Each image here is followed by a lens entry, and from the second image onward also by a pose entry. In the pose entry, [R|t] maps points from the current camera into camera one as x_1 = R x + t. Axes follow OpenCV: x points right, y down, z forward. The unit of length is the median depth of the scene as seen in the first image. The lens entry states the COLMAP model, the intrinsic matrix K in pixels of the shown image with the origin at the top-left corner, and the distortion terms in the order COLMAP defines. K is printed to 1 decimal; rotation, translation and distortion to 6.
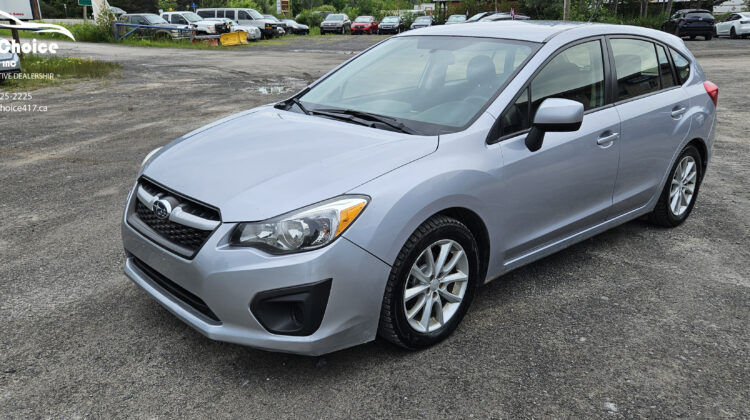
lens RADIAL K [[502.1, 0, 356.0], [0, 502.1, 219.9], [0, 0, 1]] dist [0.009487, -0.001120]
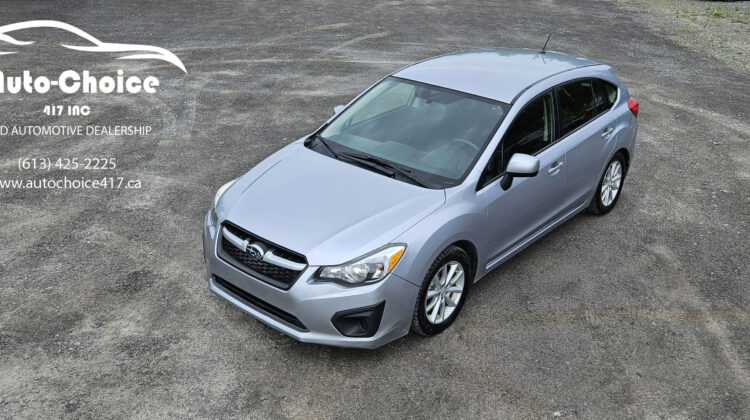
lens RADIAL K [[502.1, 0, 375.3], [0, 502.1, 217.1], [0, 0, 1]] dist [0.009487, -0.001120]
pose [[0.992433, -0.041658, 0.115504, -0.212475], [0.030503, 0.994845, 0.096715, -0.248426], [-0.118938, -0.092460, 0.988587, -0.429256]]
